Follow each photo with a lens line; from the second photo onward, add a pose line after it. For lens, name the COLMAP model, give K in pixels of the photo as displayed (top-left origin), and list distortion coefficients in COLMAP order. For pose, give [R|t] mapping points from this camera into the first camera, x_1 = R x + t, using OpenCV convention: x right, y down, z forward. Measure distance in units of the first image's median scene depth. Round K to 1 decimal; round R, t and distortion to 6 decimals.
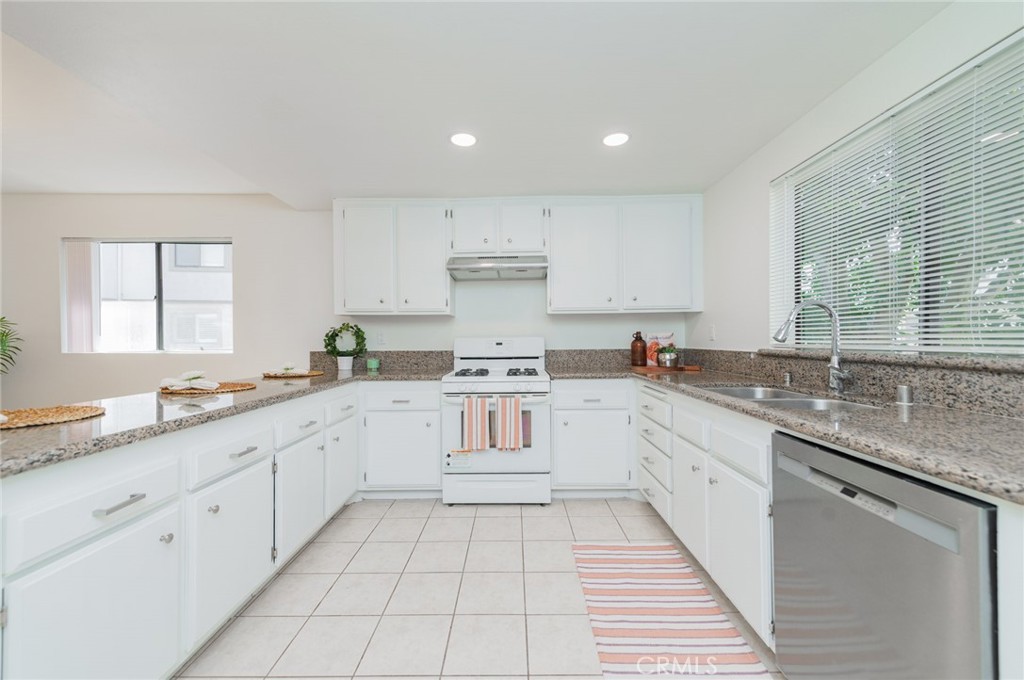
lens RADIAL K [[402.9, 0, 515.3], [0, 402.9, 340.2], [0, 0, 1]] dist [0.012424, -0.002757]
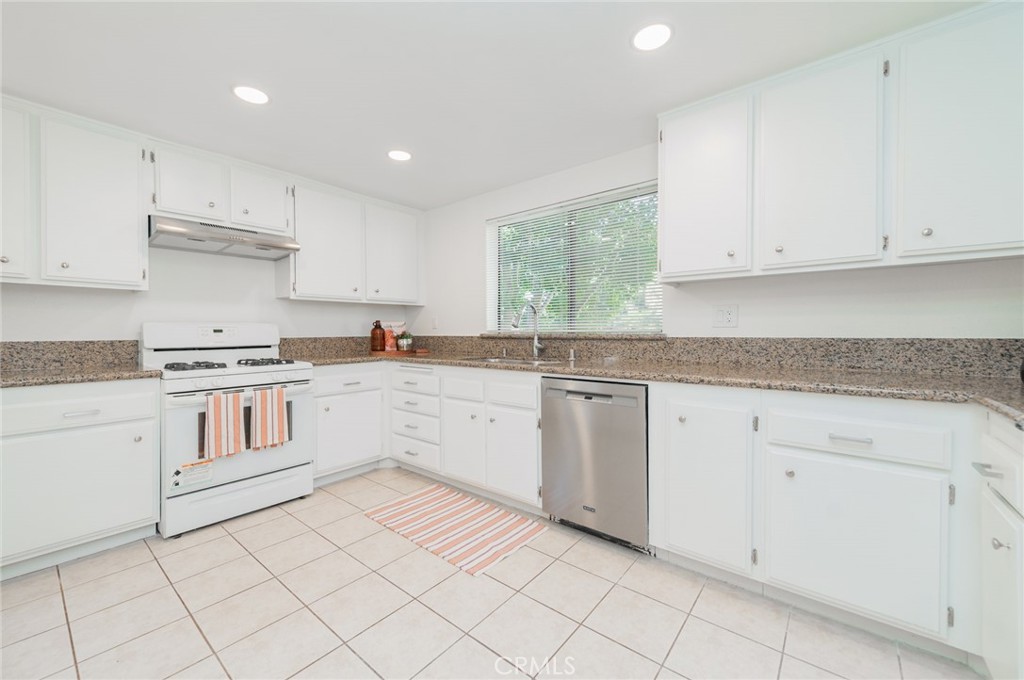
lens RADIAL K [[402.9, 0, 514.7], [0, 402.9, 331.8], [0, 0, 1]] dist [0.012424, -0.002757]
pose [[0.630704, 0.003823, 0.776014, -0.352961], [0.000800, 0.999984, -0.005577, 0.018566], [-0.776023, 0.004138, 0.630691, 0.000960]]
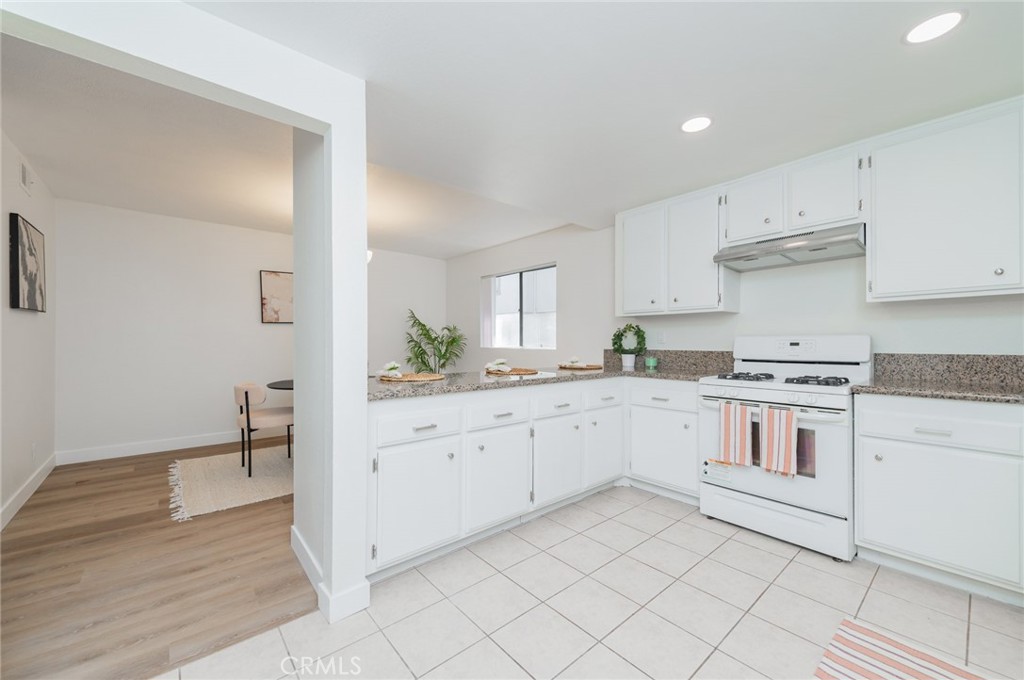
lens RADIAL K [[402.9, 0, 505.8], [0, 402.9, 340.2], [0, 0, 1]] dist [0.012424, -0.002757]
pose [[0.643105, 0.001901, -0.765775, 0.243130], [-0.005093, 0.999985, -0.001795, 0.006613], [0.765761, 0.005054, 0.643106, 0.046163]]
